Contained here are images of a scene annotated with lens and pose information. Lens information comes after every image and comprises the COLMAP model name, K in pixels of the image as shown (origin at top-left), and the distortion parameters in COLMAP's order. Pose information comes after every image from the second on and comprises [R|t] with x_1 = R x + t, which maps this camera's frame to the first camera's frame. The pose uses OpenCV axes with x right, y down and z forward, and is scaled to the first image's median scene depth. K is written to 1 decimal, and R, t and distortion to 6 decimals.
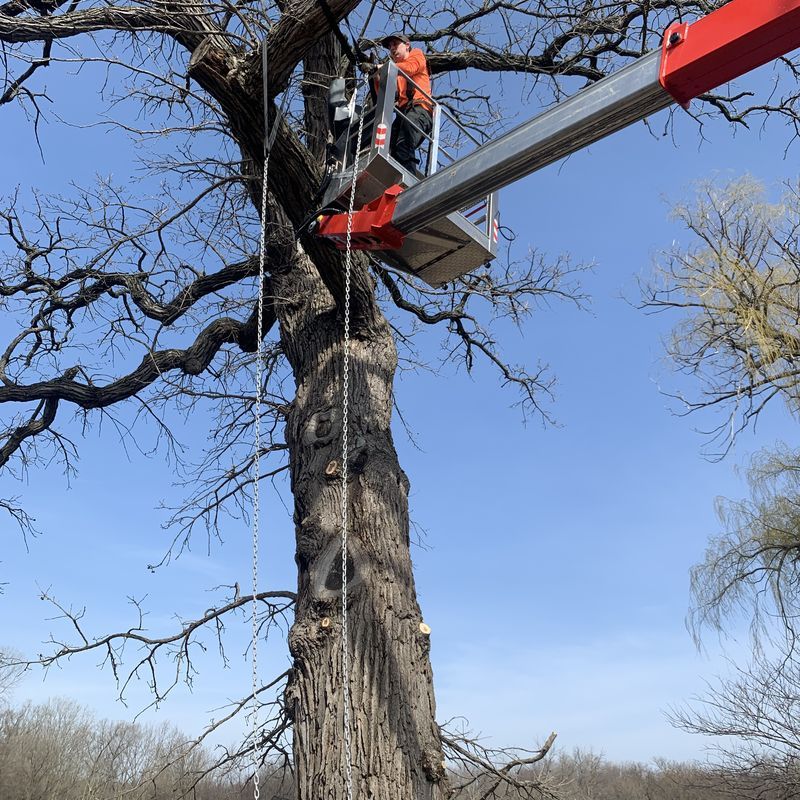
lens RADIAL K [[858.2, 0, 400.0], [0, 858.2, 400.0], [0, 0, 1]] dist [-0.004621, -0.019631]
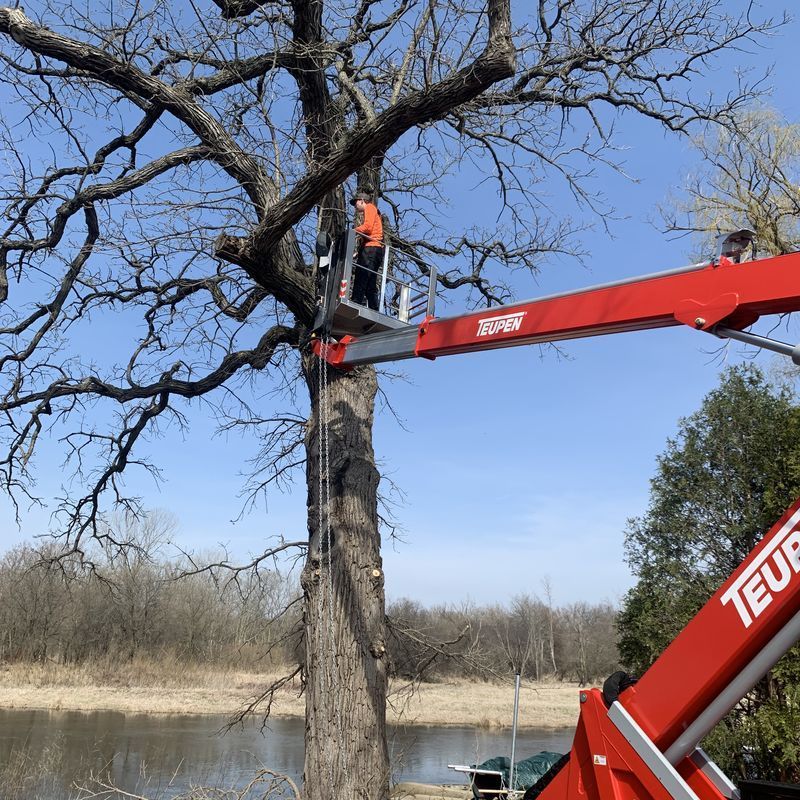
lens RADIAL K [[873.5, 0, 400.0], [0, 873.5, 400.0], [0, 0, 1]] dist [0.015693, 0.025377]
pose [[0.988343, -0.034995, -0.148169, 0.266495], [0.060896, 0.982850, 0.174064, -0.290950], [0.139536, -0.181058, 0.973523, -0.497066]]
